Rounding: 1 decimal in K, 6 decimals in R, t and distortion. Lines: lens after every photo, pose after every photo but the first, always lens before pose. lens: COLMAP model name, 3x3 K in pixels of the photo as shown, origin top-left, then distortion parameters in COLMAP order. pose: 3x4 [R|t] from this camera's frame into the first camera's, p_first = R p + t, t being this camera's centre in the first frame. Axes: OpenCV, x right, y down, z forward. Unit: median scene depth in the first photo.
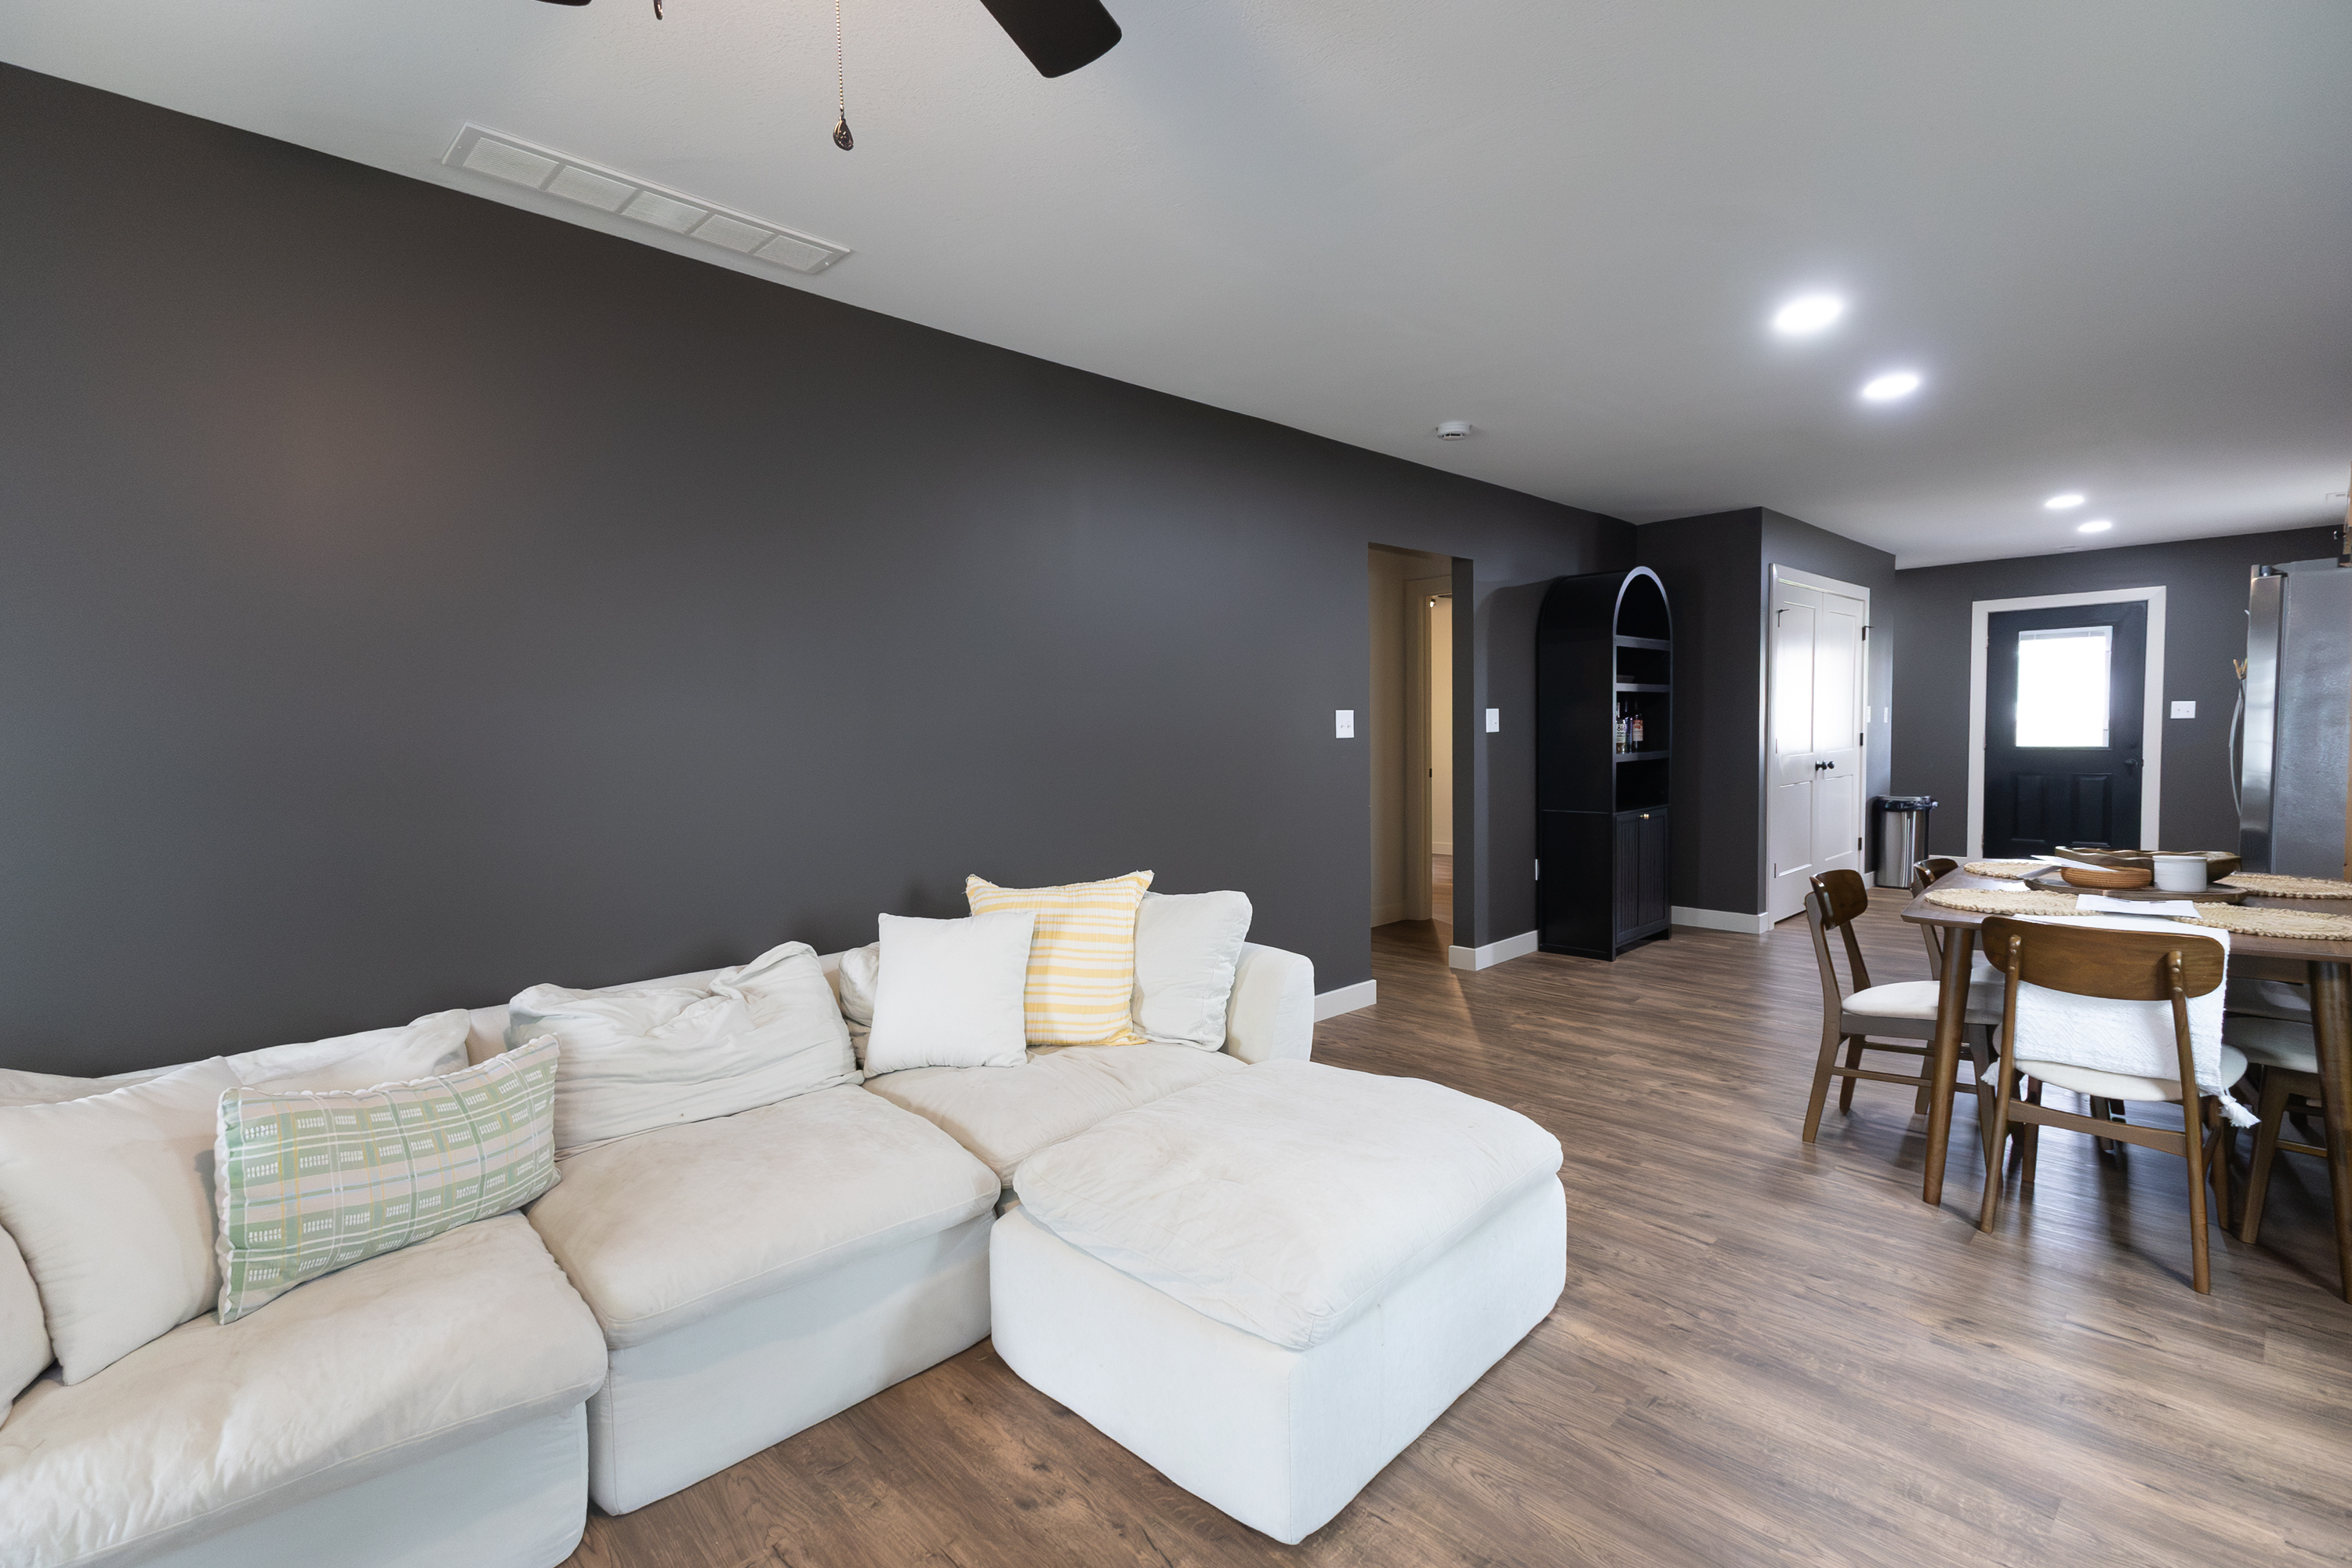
lens RADIAL K [[1071.1, 0, 1167.0], [0, 1071.1, 785.5], [0, 0, 1]] dist [0.028443, -0.008500]
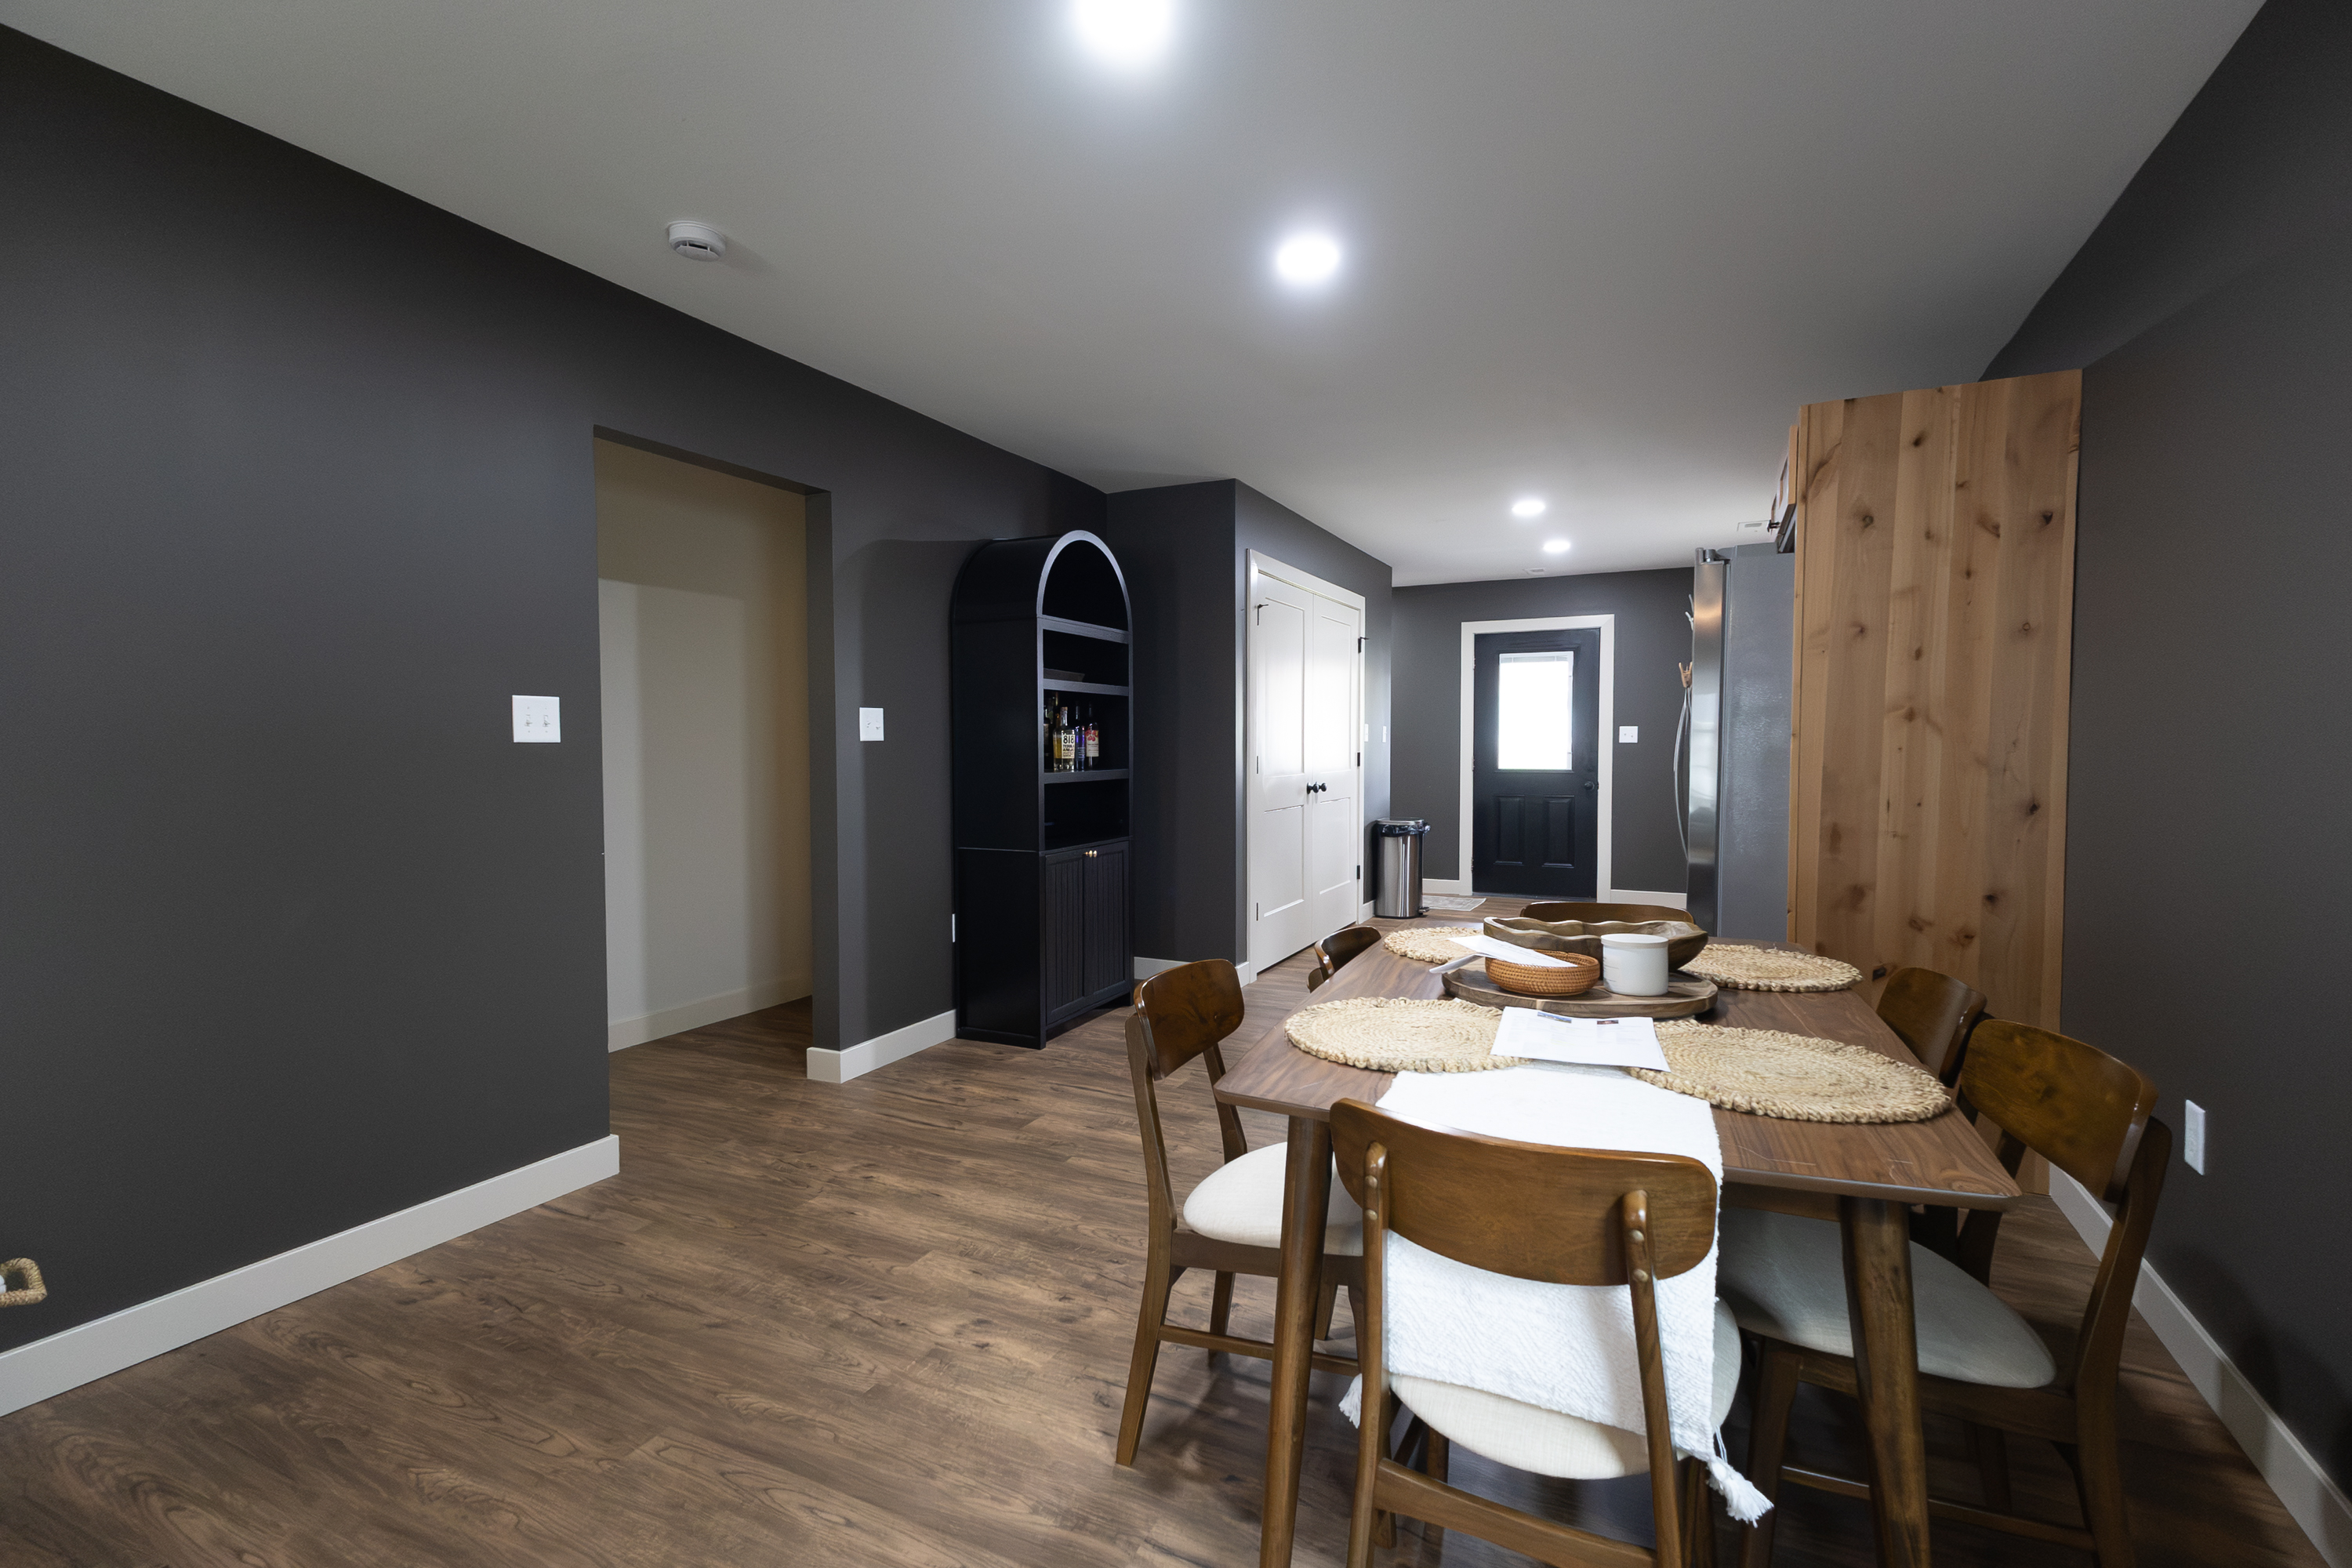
lens RADIAL K [[1071.1, 0, 1167.0], [0, 1071.1, 785.5], [0, 0, 1]] dist [0.028443, -0.008500]
pose [[0.940712, 0.002331, 0.339199, 0.242577], [0.003734, 0.999845, -0.017227, -0.007051], [-0.339186, 0.017472, 0.940557, 0.264296]]
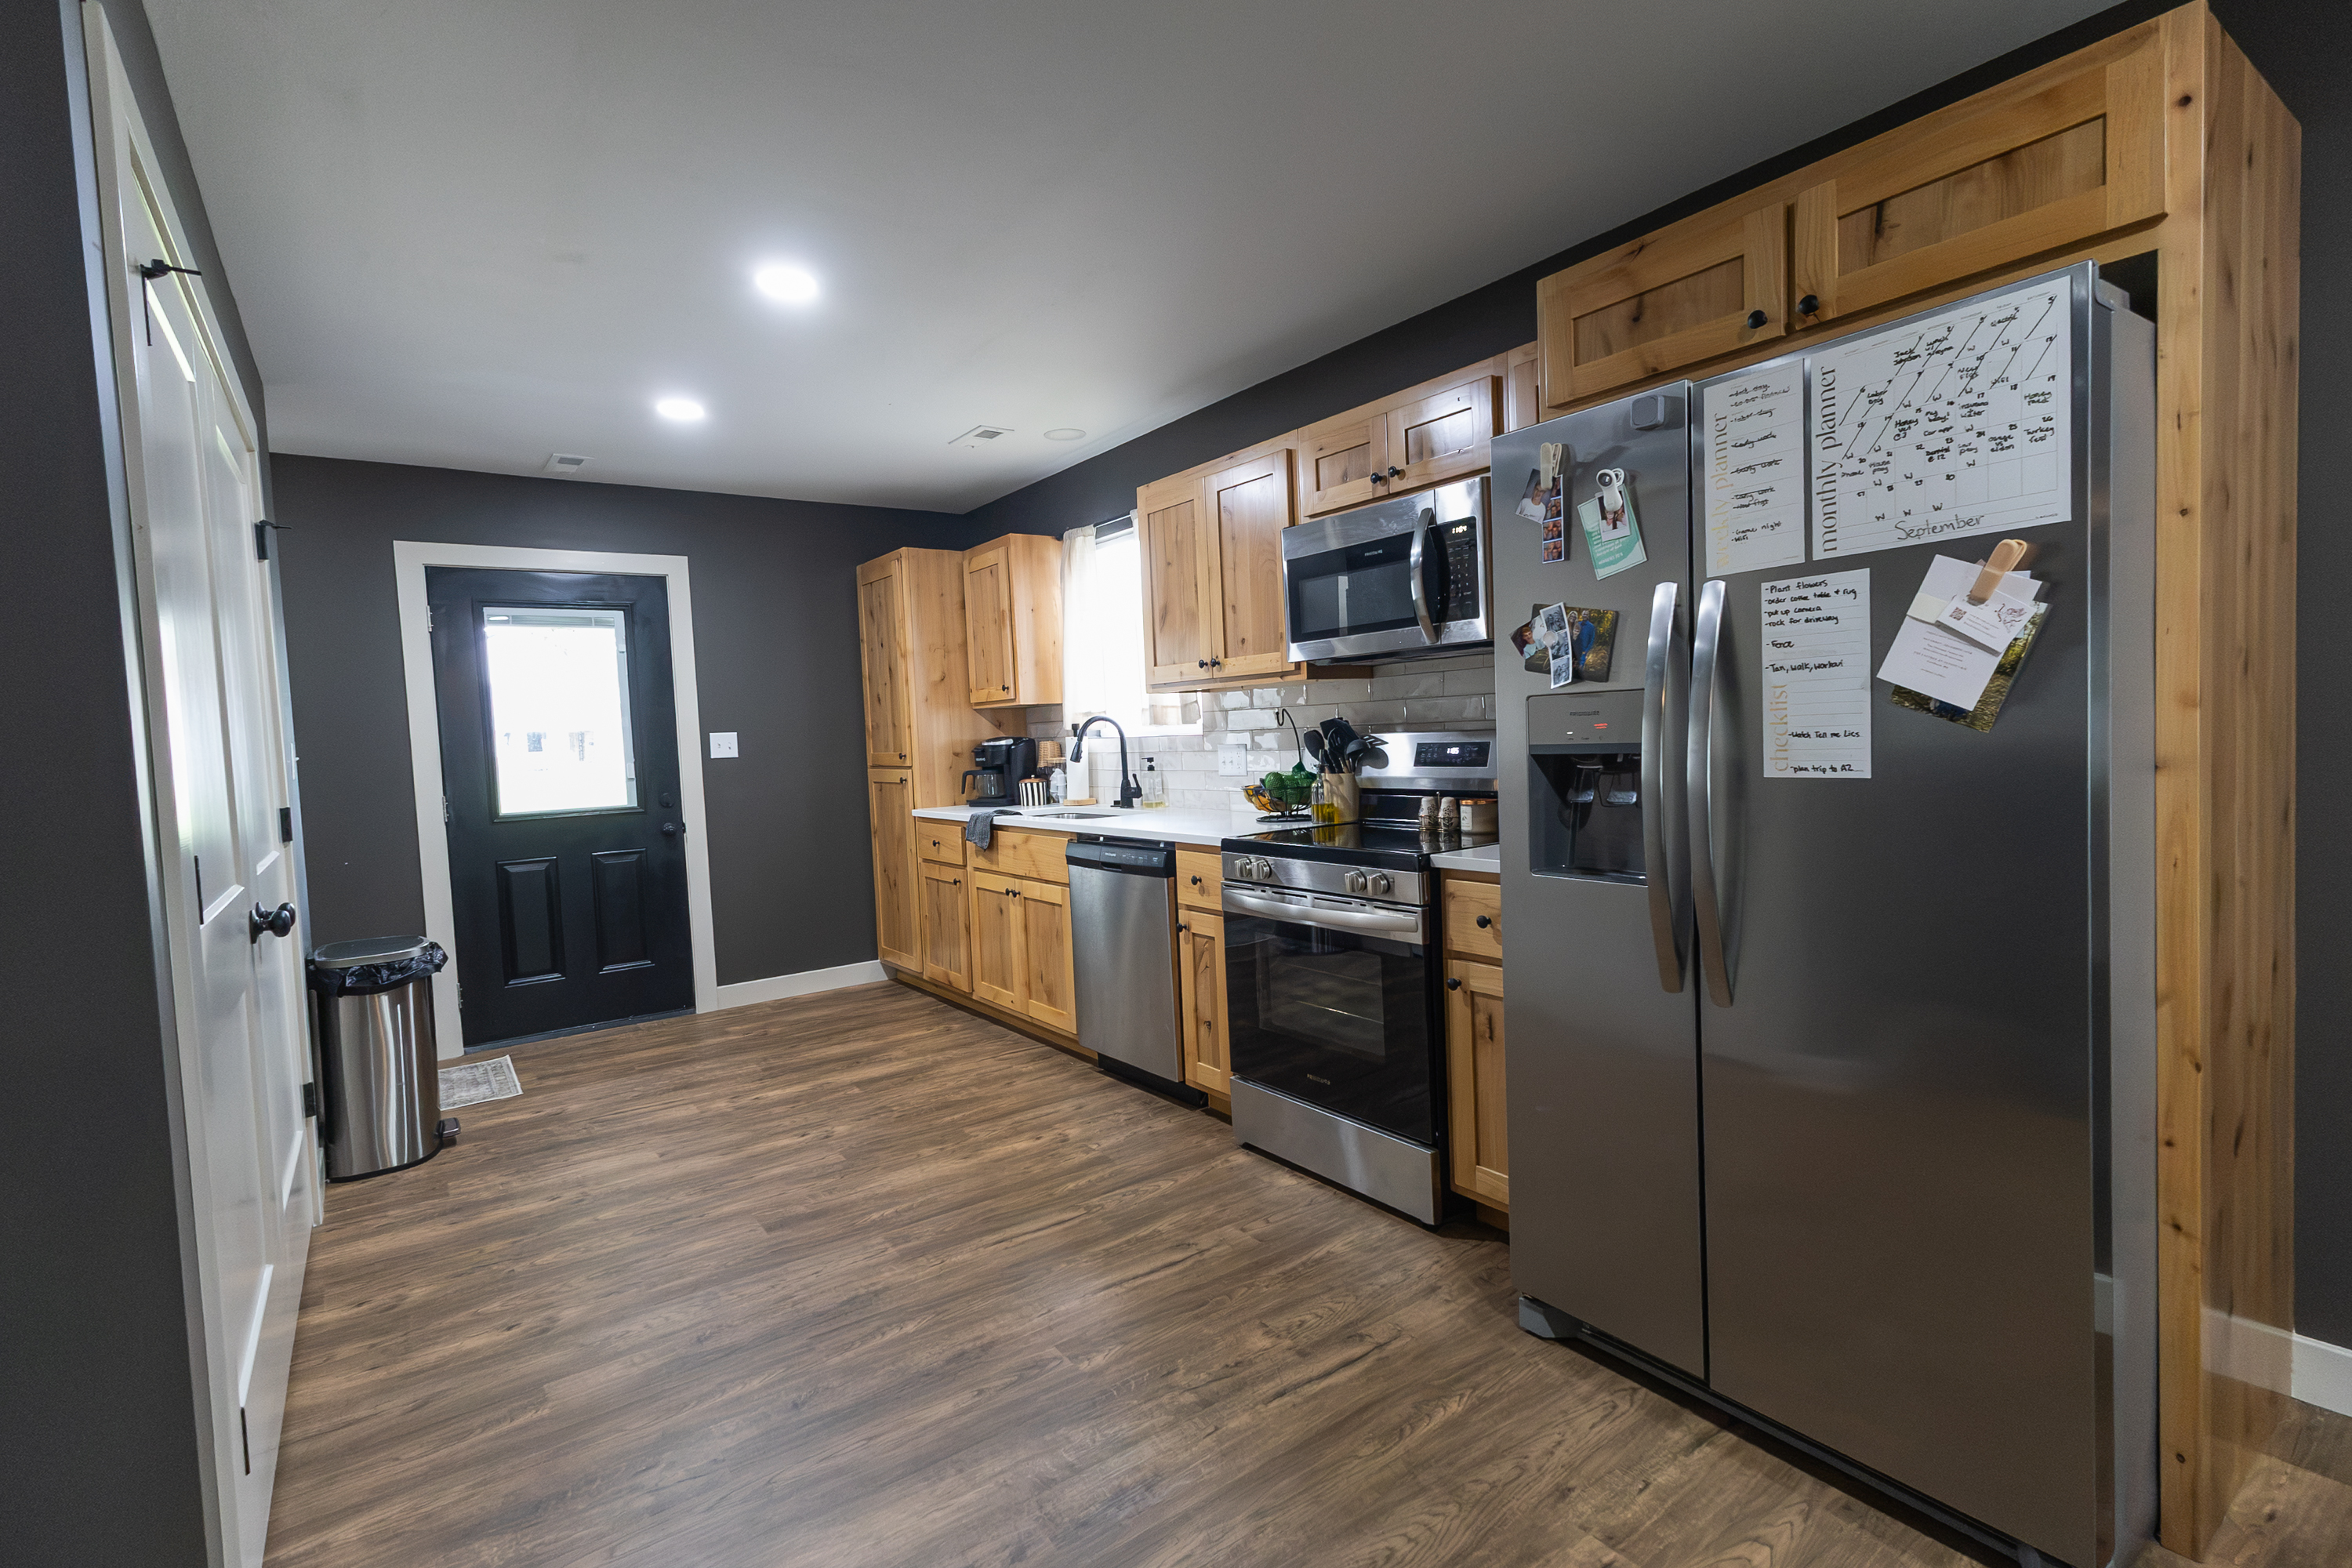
lens RADIAL K [[1089.1, 0, 1172.7], [0, 1089.1, 786.5], [0, 0, 1]] dist [0.021169, -0.000346]
pose [[0.143033, -0.041435, 0.988850, 0.426690], [0.094007, 0.995175, 0.028102, -0.052257], [-0.985243, 0.088940, 0.146238, 0.888359]]
